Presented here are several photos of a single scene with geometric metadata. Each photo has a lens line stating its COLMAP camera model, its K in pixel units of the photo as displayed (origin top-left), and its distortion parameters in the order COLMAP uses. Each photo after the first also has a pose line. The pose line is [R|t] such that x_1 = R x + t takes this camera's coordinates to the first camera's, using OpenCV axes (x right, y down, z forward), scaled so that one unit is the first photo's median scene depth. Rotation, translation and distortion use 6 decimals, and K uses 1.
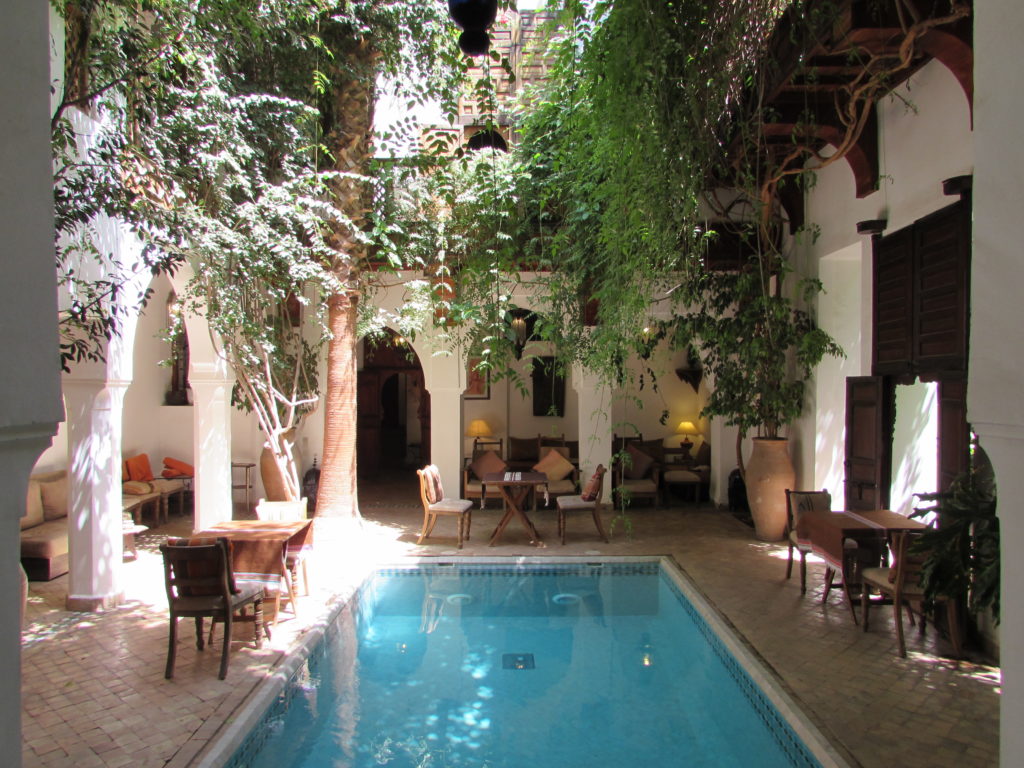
lens RADIAL K [[725.9, 0, 514.3], [0, 725.9, 382.7], [0, 0, 1]] dist [-0.032589, 0.004604]
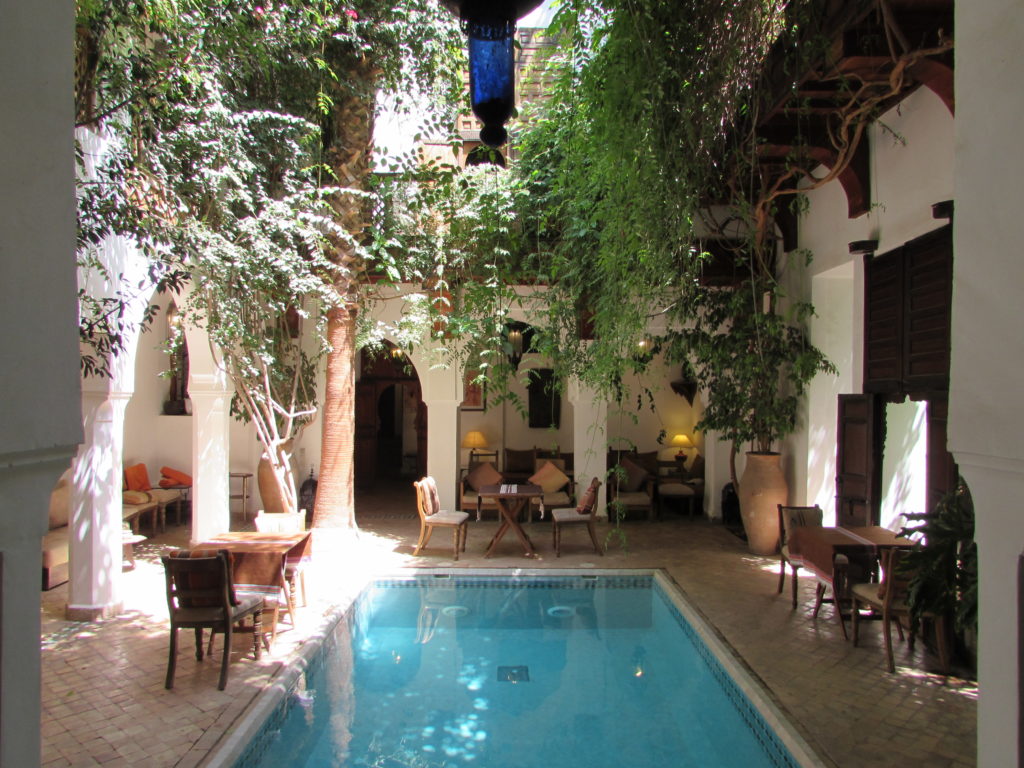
lens RADIAL K [[726.0, 0, 512.0], [0, 726.0, 384.0], [0, 0, 1]] dist [-0.032766, 0.006592]
pose [[0.999966, 0.007464, 0.003370, -0.001966], [-0.007428, 0.999917, -0.010500, -0.006526], [-0.003448, 0.010474, 0.999939, -0.011520]]
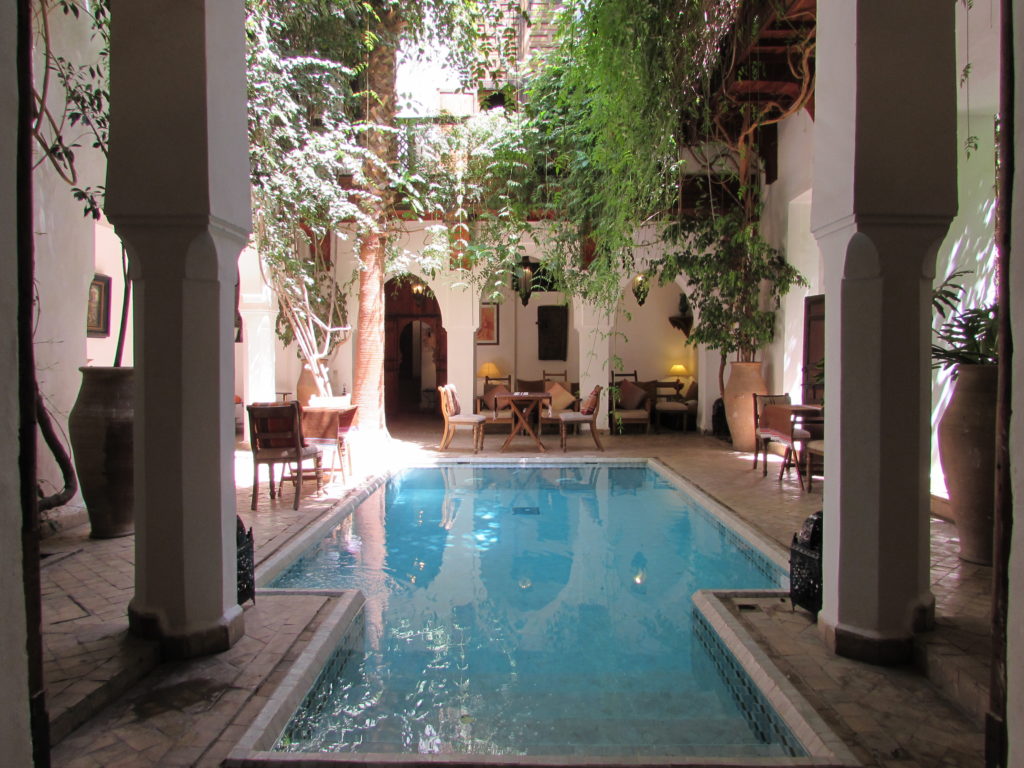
lens RADIAL K [[726.0, 0, 512.0], [0, 726.0, 384.0], [0, 0, 1]] dist [-0.032766, 0.006592]
pose [[0.999957, 0.003157, -0.008670, -0.006706], [-0.002926, 0.999641, 0.026615, 0.084871], [0.008751, -0.026588, 0.999608, -0.154092]]
